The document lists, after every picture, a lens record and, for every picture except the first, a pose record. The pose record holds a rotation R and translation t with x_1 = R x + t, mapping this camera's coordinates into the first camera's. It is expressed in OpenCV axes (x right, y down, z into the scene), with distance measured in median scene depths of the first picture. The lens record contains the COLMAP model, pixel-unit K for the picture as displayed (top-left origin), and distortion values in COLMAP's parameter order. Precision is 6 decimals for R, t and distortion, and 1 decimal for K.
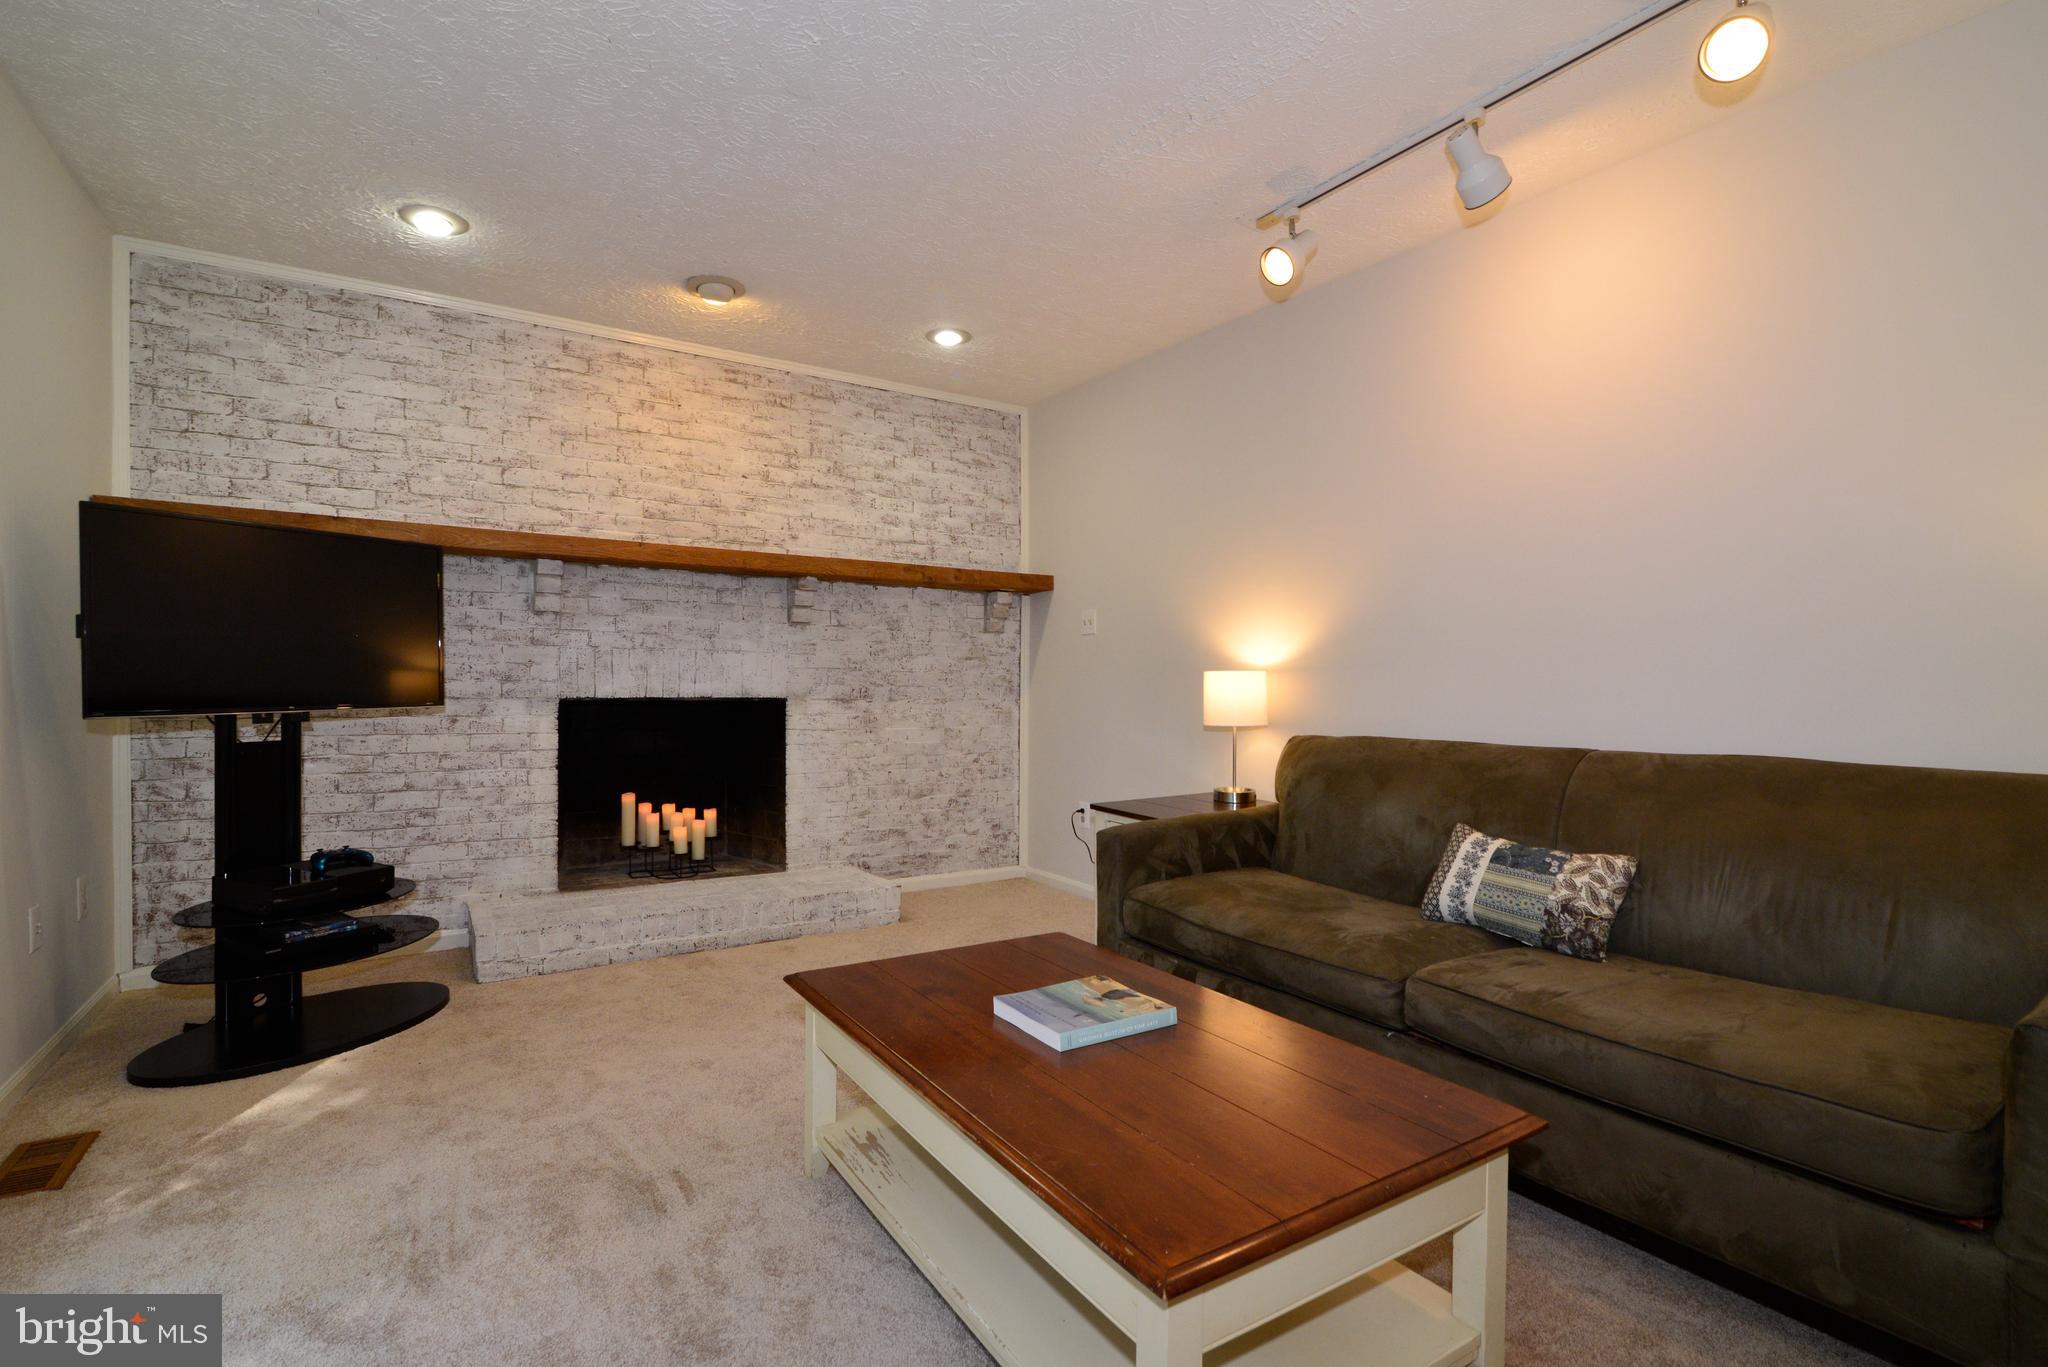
lens RADIAL K [[933.0, 0, 1018.5], [0, 933.0, 689.9], [0, 0, 1]] dist [-0.016841, -0.000128]
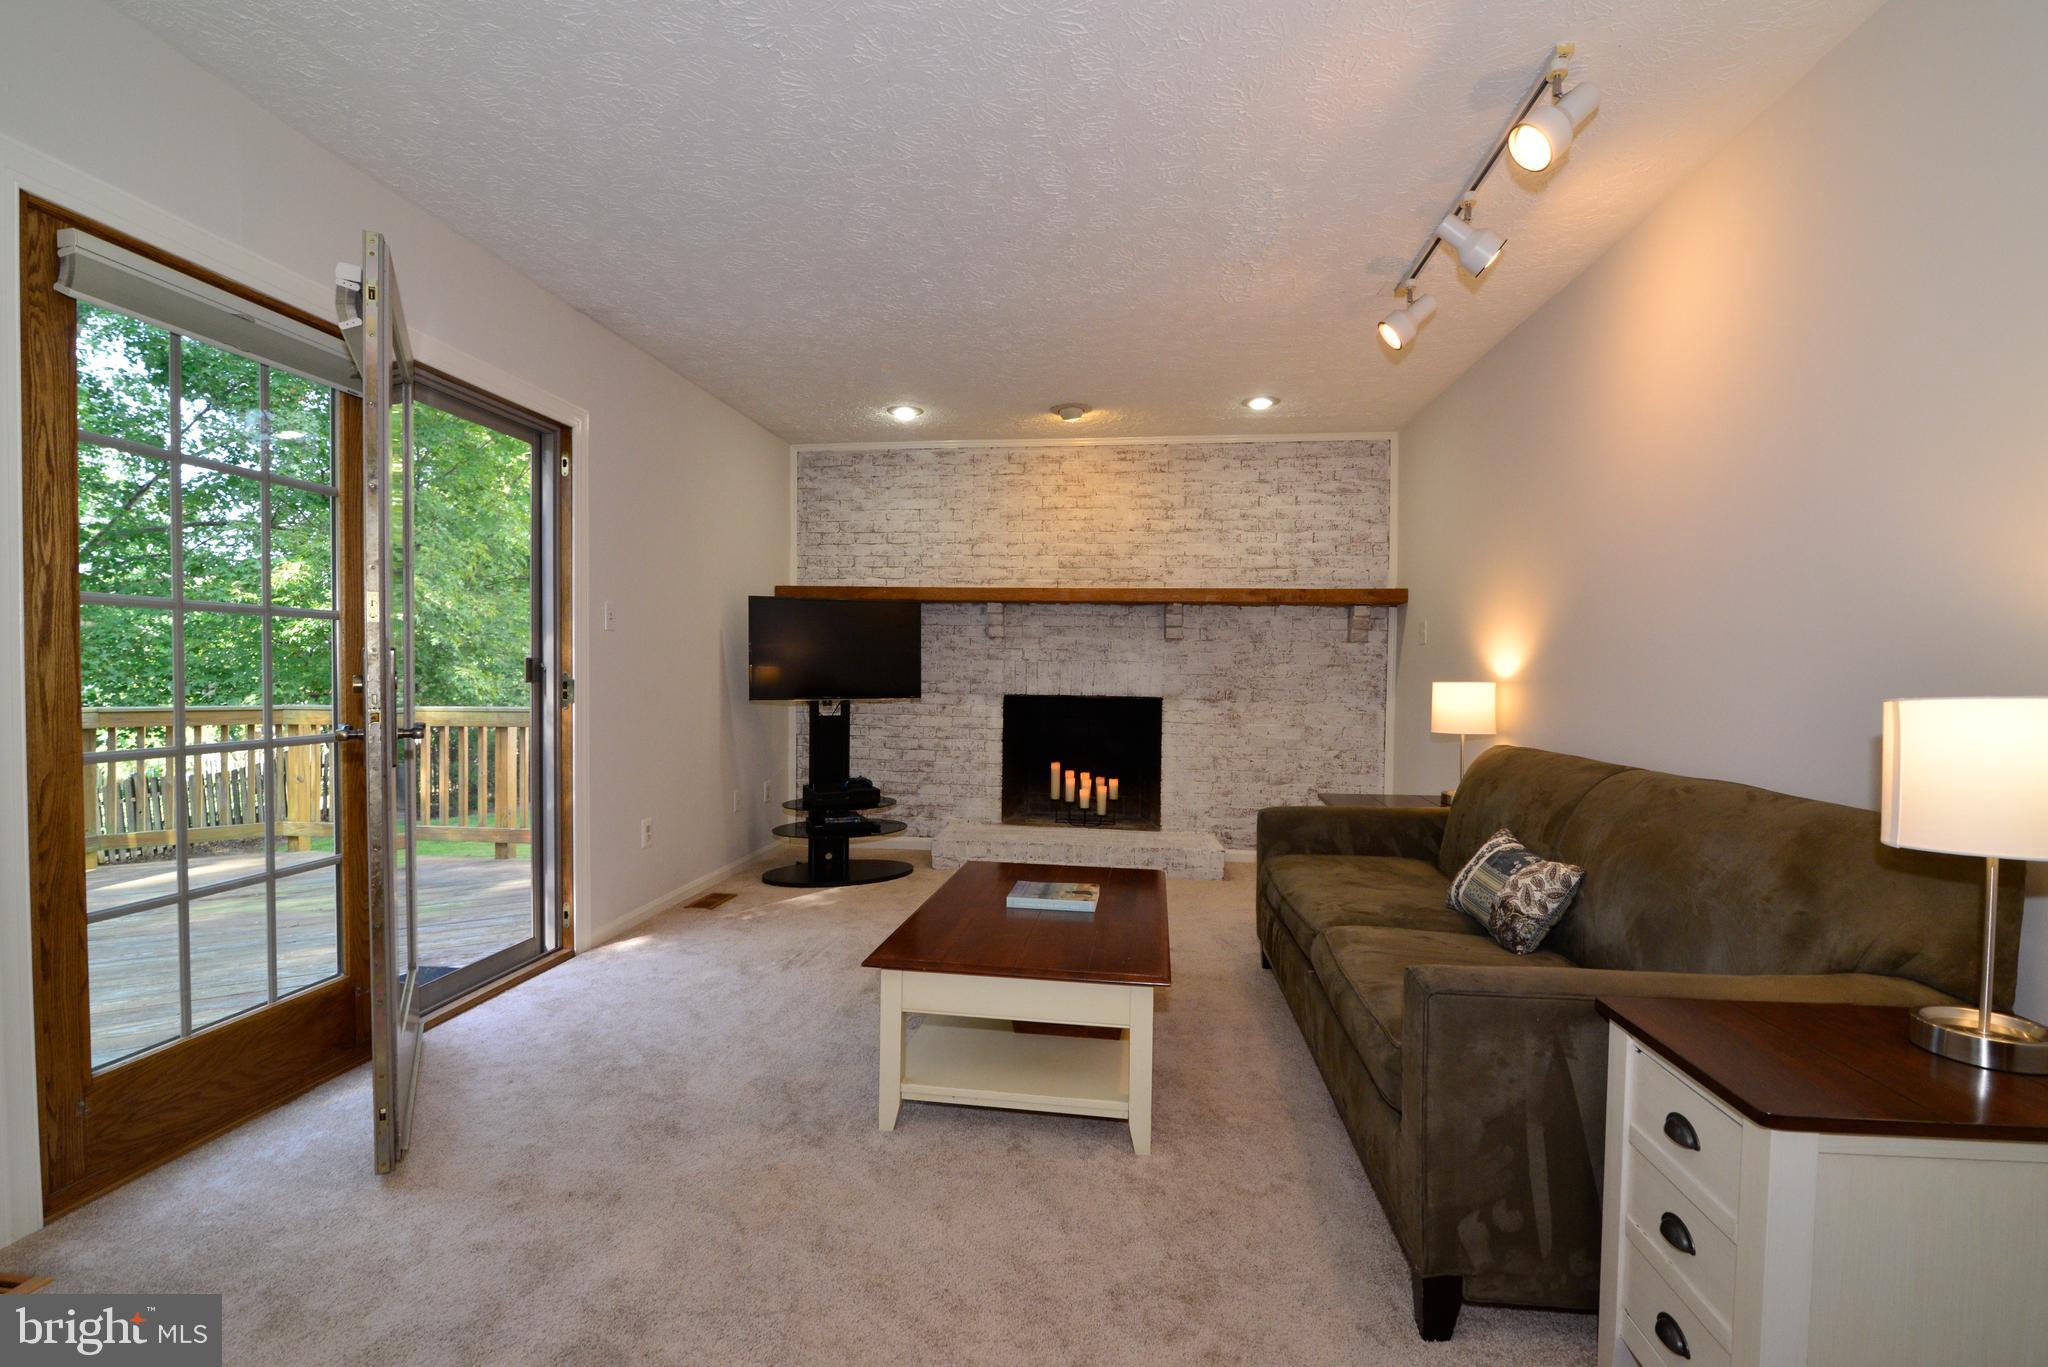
lens RADIAL K [[933.0, 0, 1018.5], [0, 933.0, 689.9], [0, 0, 1]] dist [-0.016841, -0.000128]
pose [[0.764830, 0.017626, -0.643991, 0.467021], [-0.013263, 0.999845, 0.011615, -0.015375], [0.644096, -0.000342, 0.764945, -0.127252]]
